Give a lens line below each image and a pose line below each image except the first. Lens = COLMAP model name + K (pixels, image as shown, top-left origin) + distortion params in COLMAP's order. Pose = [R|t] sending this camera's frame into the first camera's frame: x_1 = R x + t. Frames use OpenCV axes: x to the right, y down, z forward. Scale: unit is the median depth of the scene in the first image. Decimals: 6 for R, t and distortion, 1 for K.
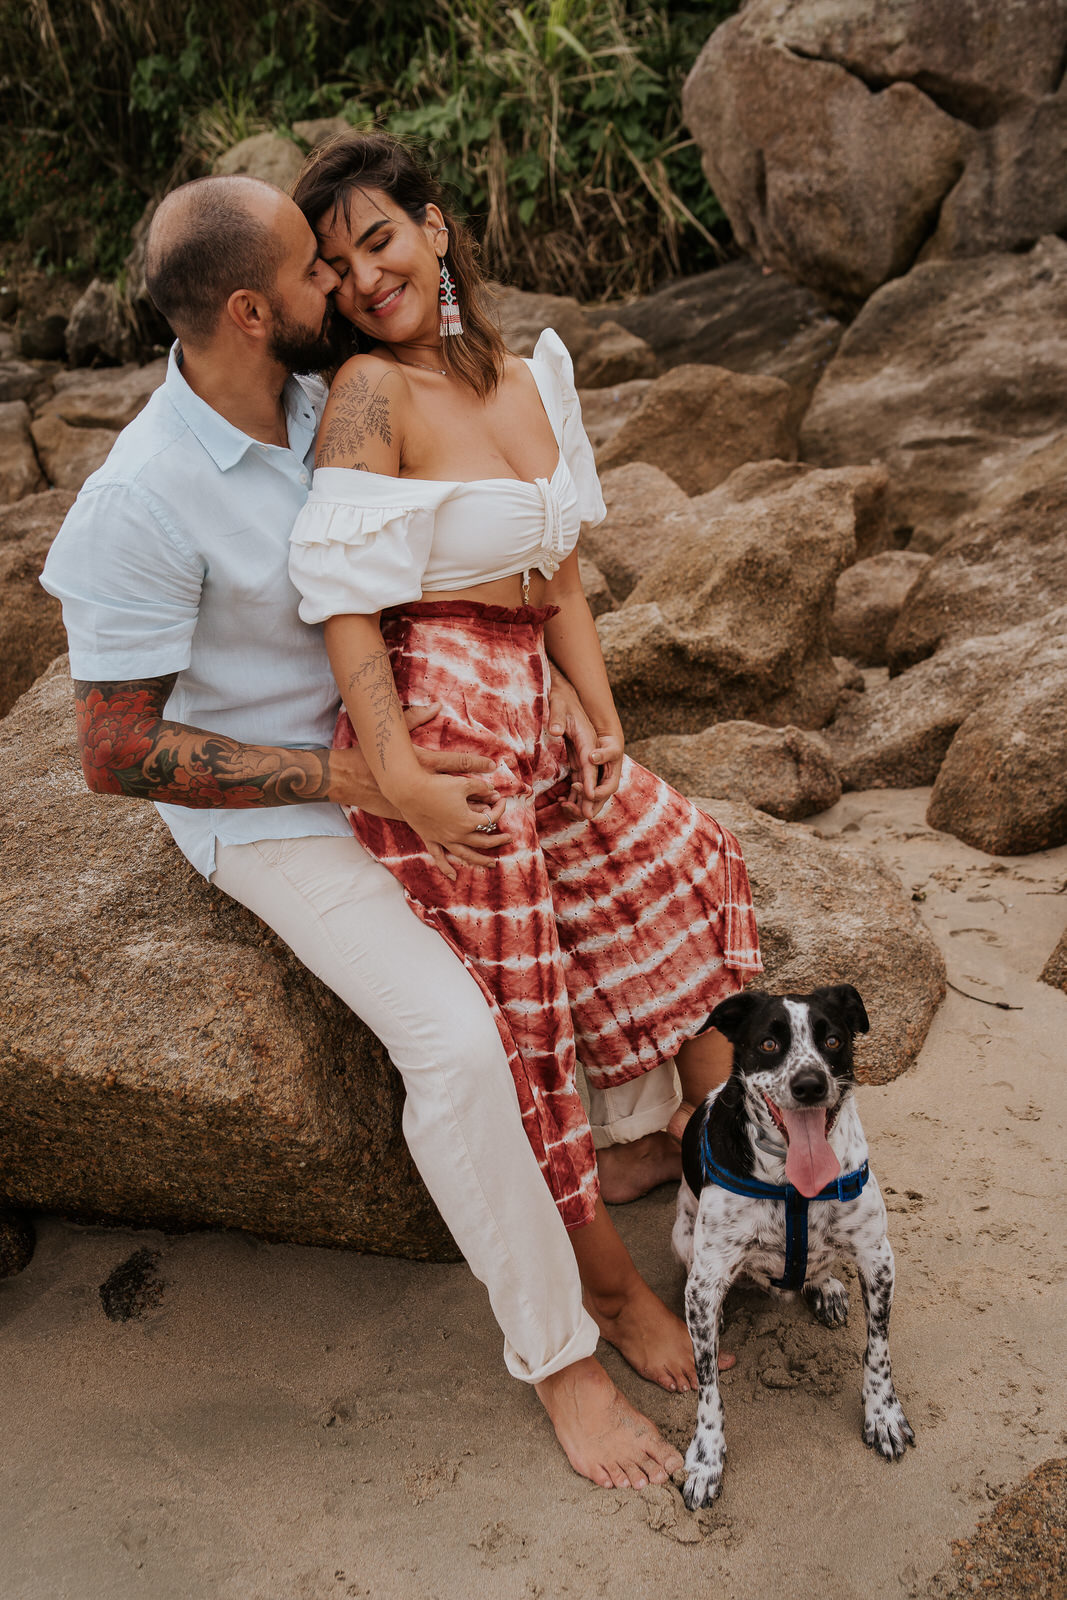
lens RADIAL K [[1524.4, 0, 527.9], [0, 1524.4, 812.7], [0, 0, 1]] dist [-0.011121, -0.001210]
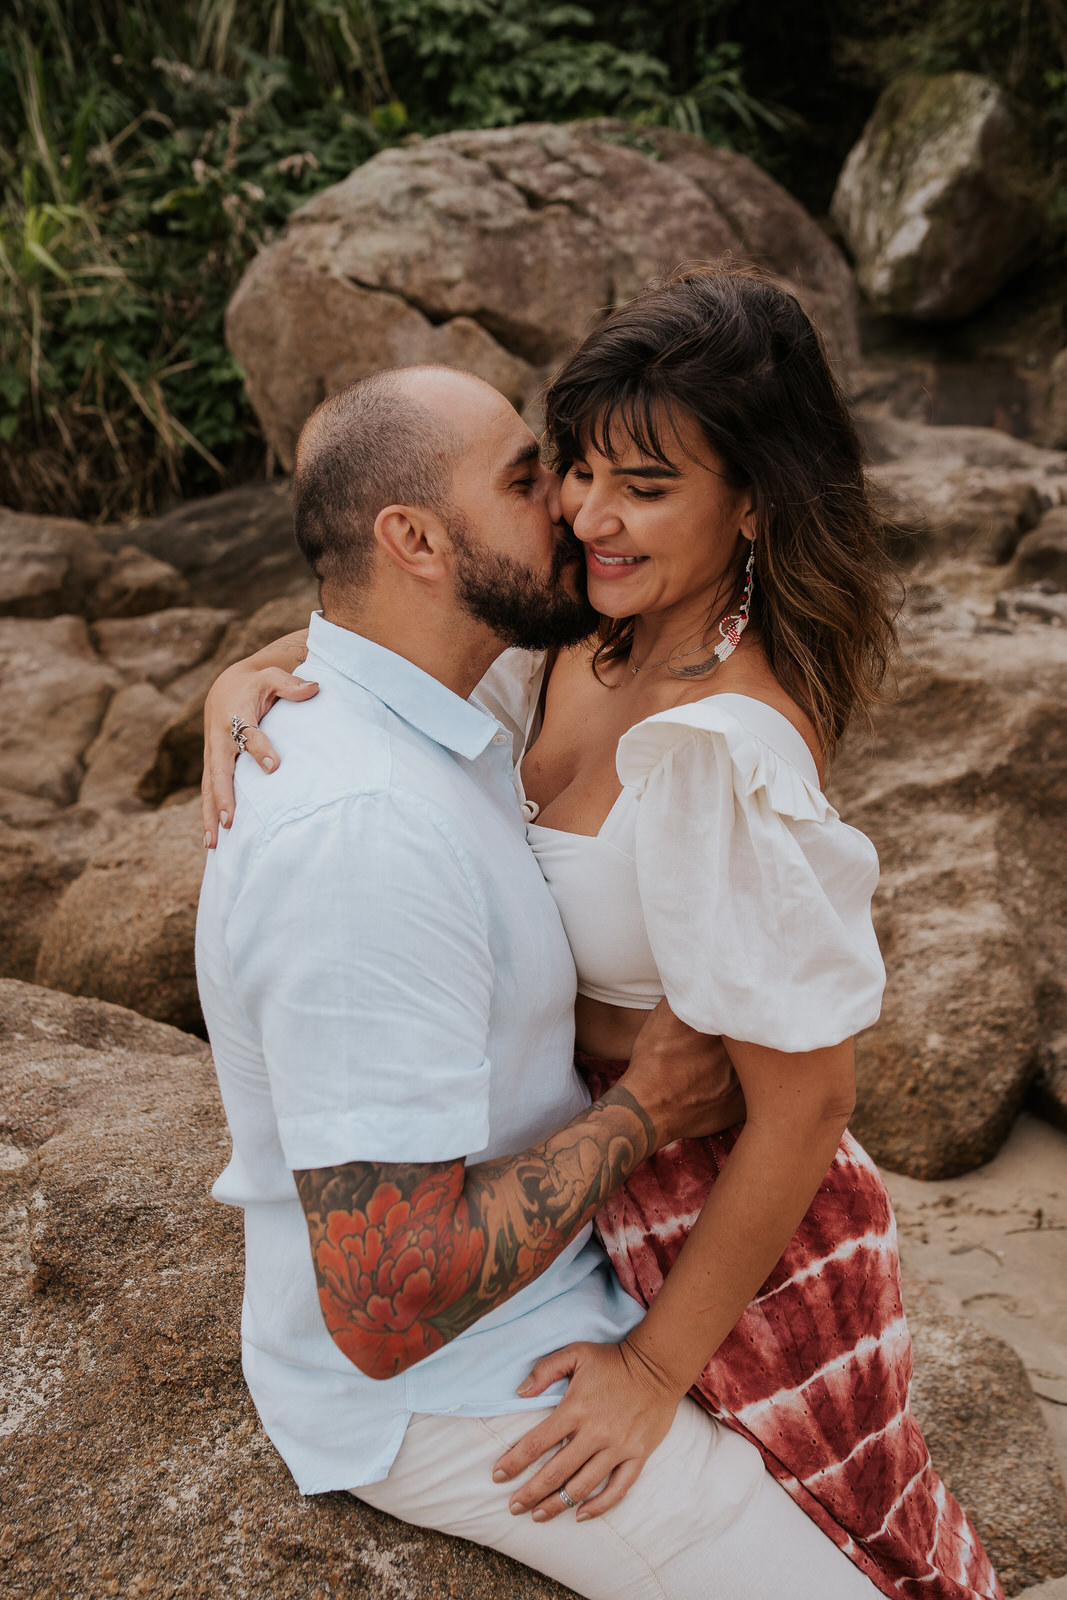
lens RADIAL K [[1524.4, 0, 527.9], [0, 1524.4, 812.7], [0, 0, 1]] dist [-0.011121, -0.001210]
pose [[0.930082, -0.054706, 0.363256, -0.095712], [0.102399, 0.988264, -0.113349, -0.048746], [-0.352792, 0.142621, 0.924769, 0.120878]]
